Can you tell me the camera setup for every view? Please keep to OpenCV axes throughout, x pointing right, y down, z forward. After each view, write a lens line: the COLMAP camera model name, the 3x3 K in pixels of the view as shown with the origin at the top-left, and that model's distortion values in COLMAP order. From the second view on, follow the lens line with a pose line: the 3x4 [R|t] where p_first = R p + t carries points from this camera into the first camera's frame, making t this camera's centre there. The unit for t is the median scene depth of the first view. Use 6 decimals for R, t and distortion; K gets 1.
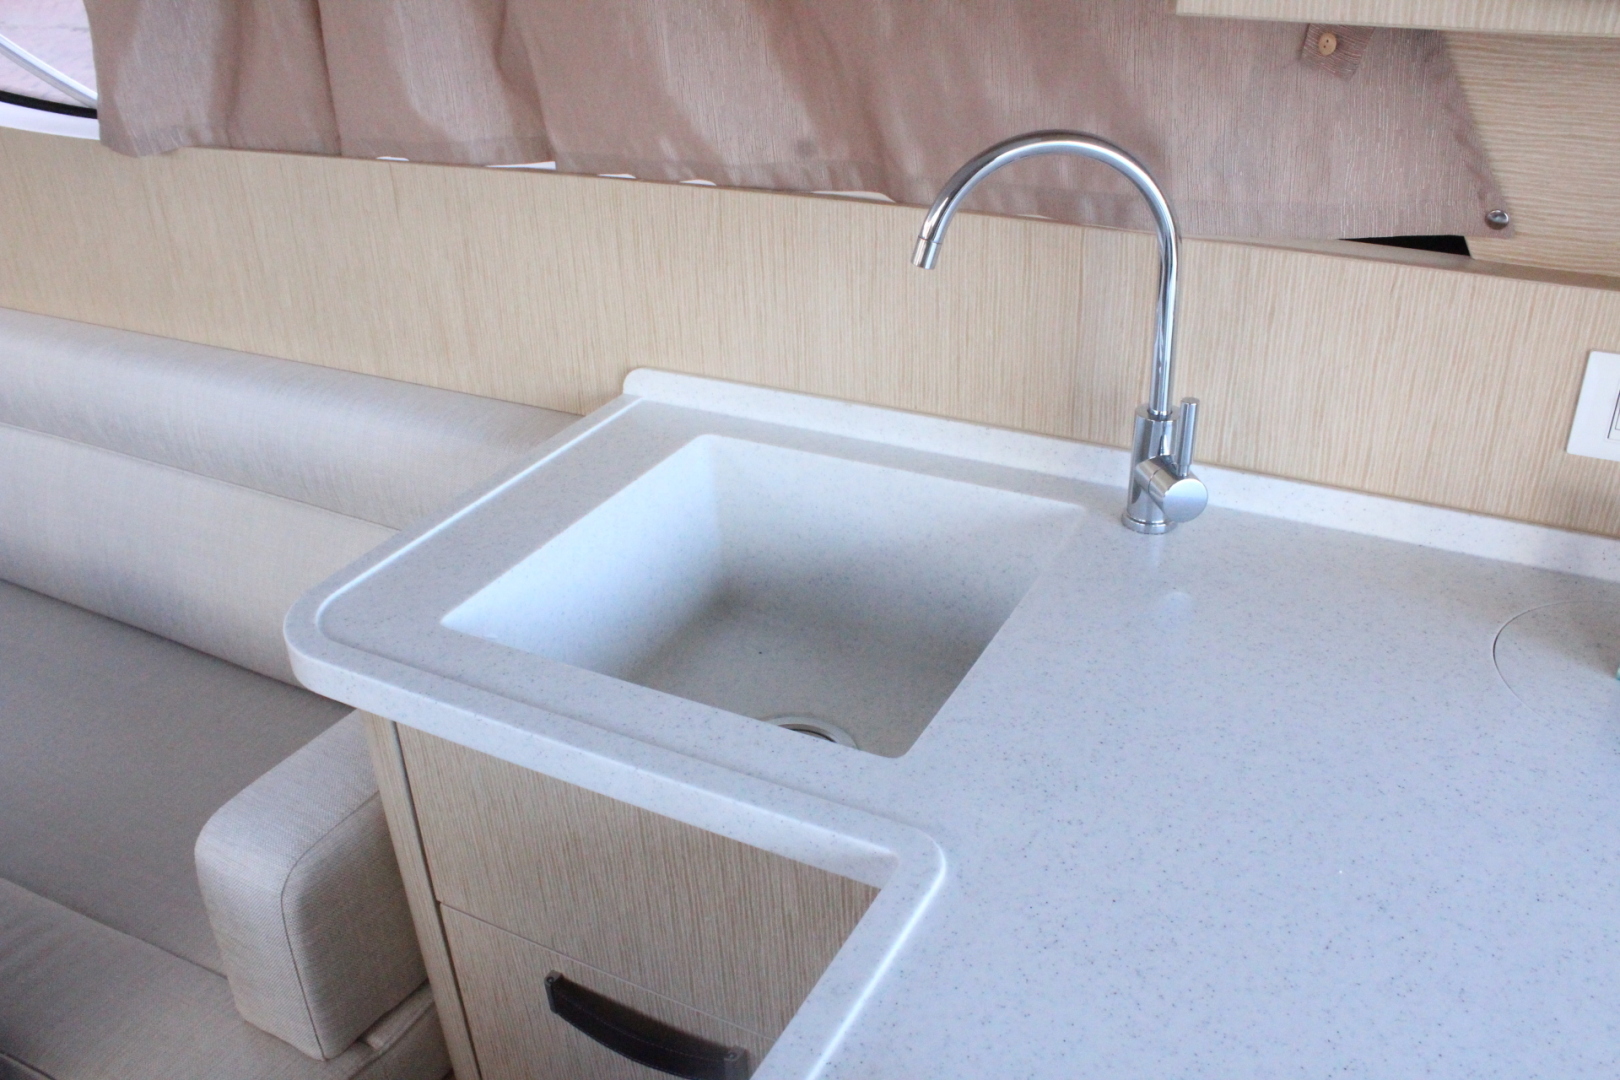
lens RADIAL K [[1346.2, 0, 808.2], [0, 1346.2, 532.7], [0, 0, 1]] dist [-0.155629, 0.118892]
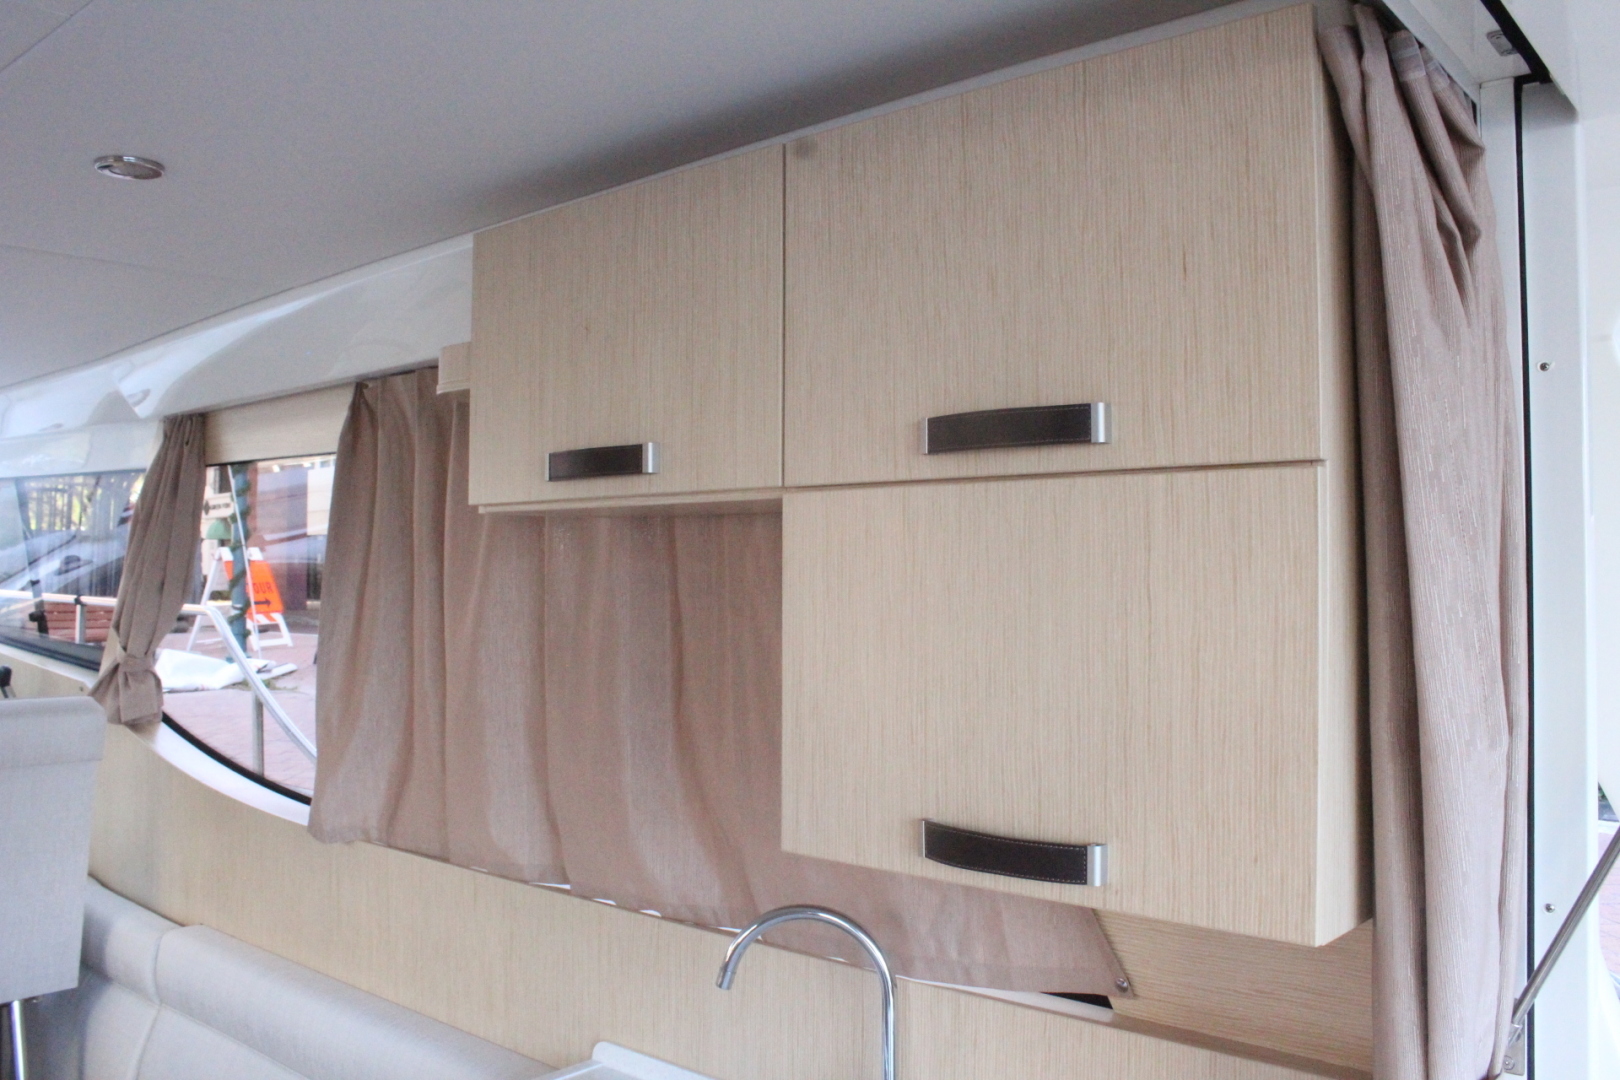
lens RADIAL K [[1346.2, 0, 808.0], [0, 1346.2, 544.1], [0, 0, 1]] dist [-0.155629, 0.118892]
pose [[0.975726, 0.028399, -0.217146, 0.352351], [-0.129428, 0.874634, -0.467187, 0.034242], [0.176655, 0.483951, 0.857079, -0.358793]]
